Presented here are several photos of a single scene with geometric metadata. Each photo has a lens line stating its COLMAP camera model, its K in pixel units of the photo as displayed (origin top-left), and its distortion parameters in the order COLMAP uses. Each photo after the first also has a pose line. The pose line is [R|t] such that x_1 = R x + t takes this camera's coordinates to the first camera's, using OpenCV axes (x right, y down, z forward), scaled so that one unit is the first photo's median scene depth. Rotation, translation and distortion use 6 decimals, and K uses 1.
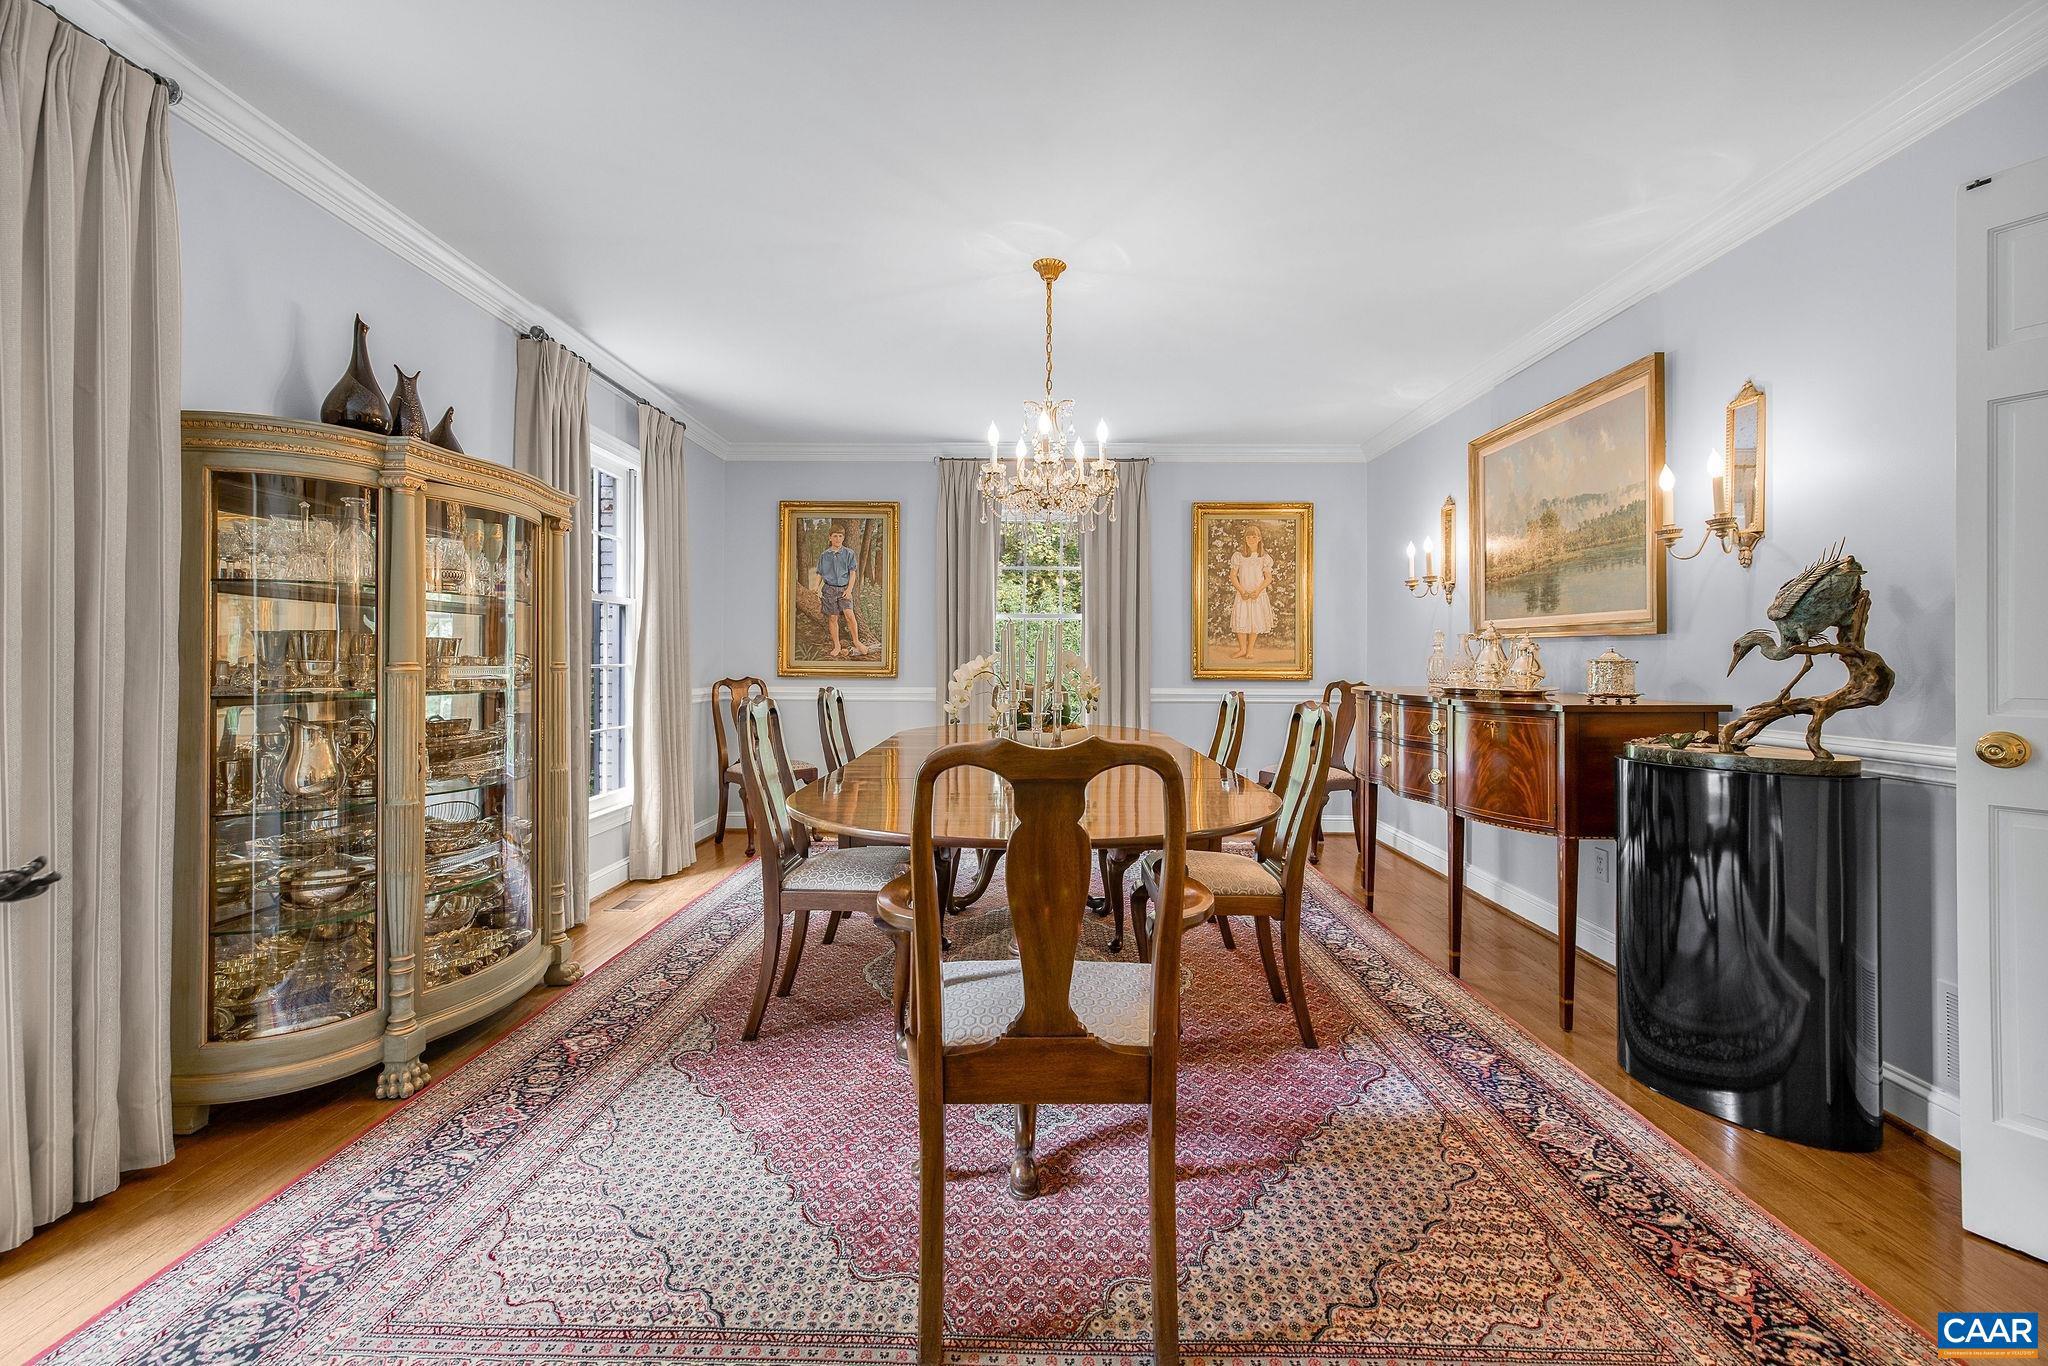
lens RADIAL K [[881.2, 0, 1021.8], [0, 881.2, 661.9], [0, 0, 1]] dist [0.002113, -0.000081]
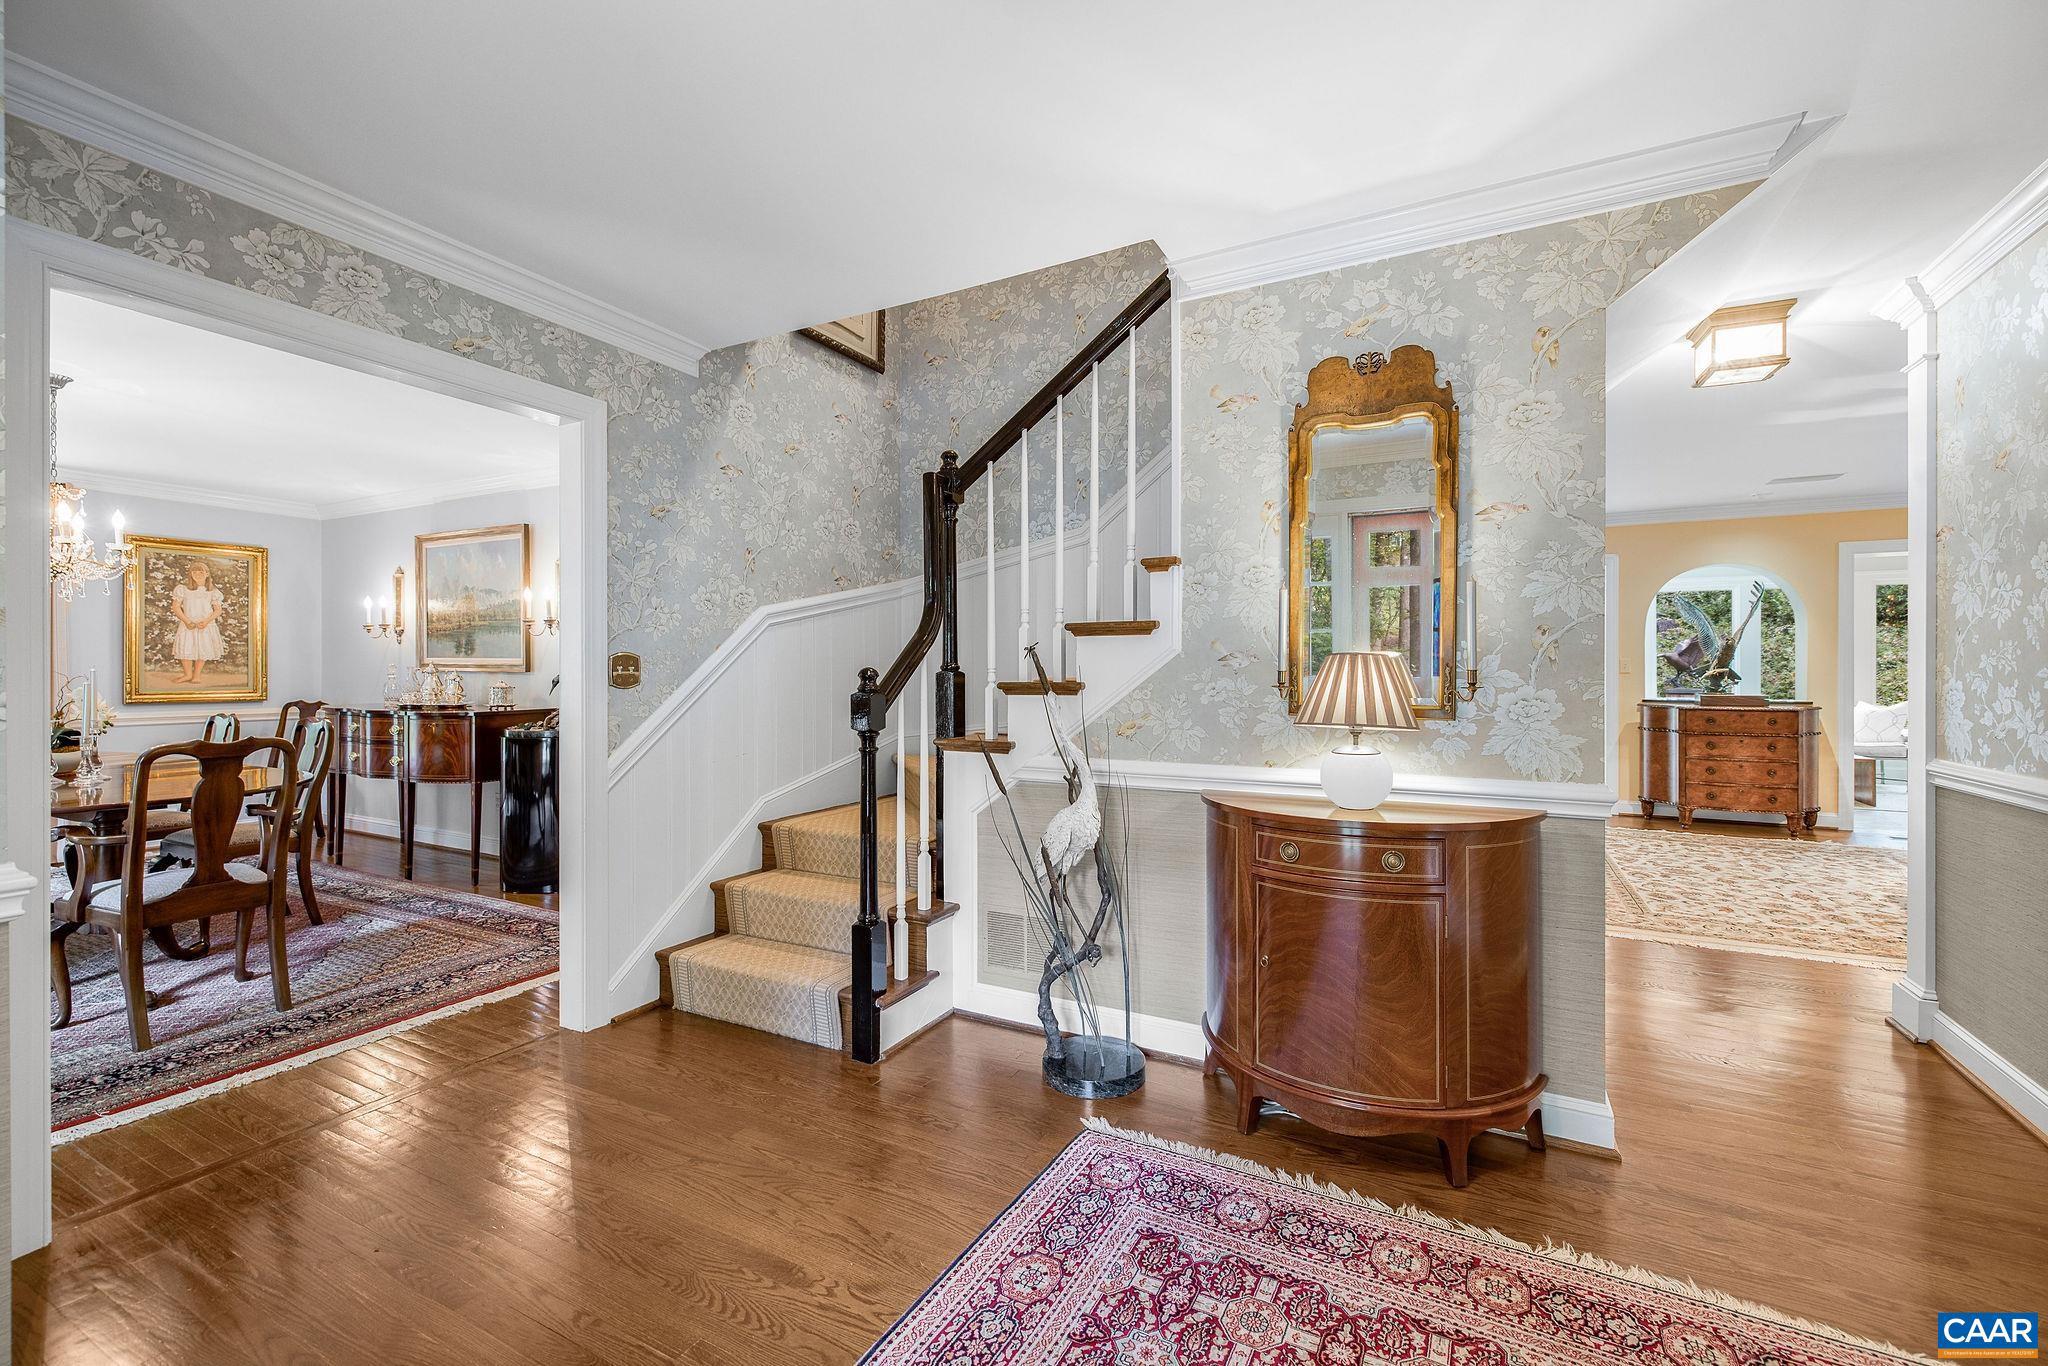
lens RADIAL K [[881.2, 0, 1021.8], [0, 881.2, 661.9], [0, 0, 1]] dist [0.002113, -0.000081]
pose [[0.468276, 0.003160, 0.883577, -0.402563], [0.004026, 0.999976, -0.005709, -0.034505], [-0.883573, 0.006231, 0.468251, -0.735095]]
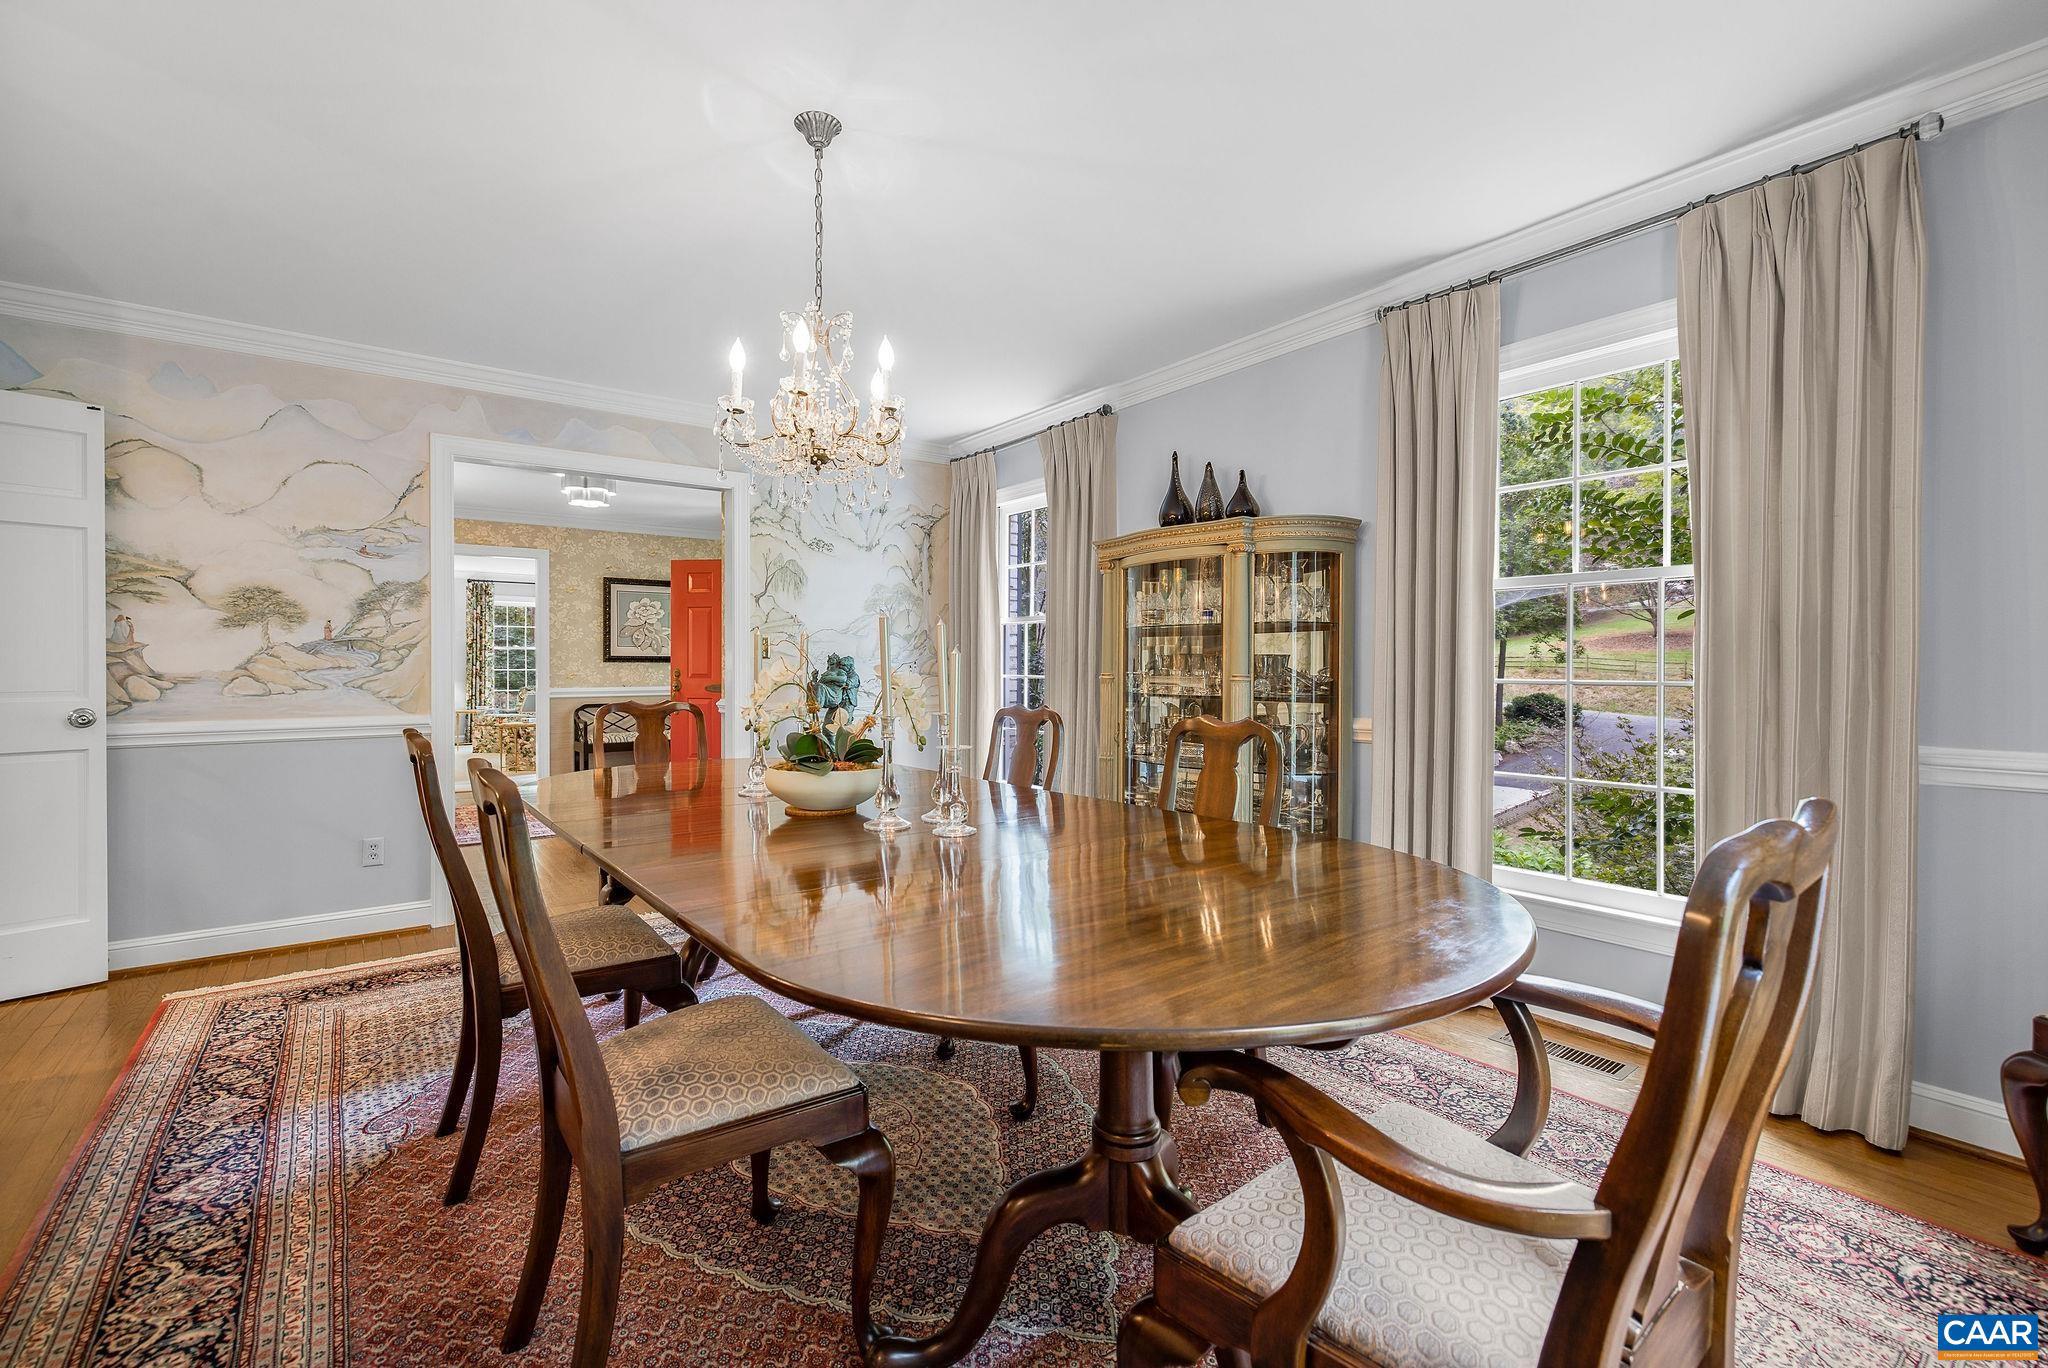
lens RADIAL K [[881.2, 0, 1021.8], [0, 881.2, 662.9], [0, 0, 1]] dist [0.002113, -0.000081]
pose [[-0.788243, -0.010579, -0.615273, 0.315724], [-0.009964, 0.999941, -0.004428, -0.012704], [0.615283, 0.002640, -0.788302, 1.519986]]
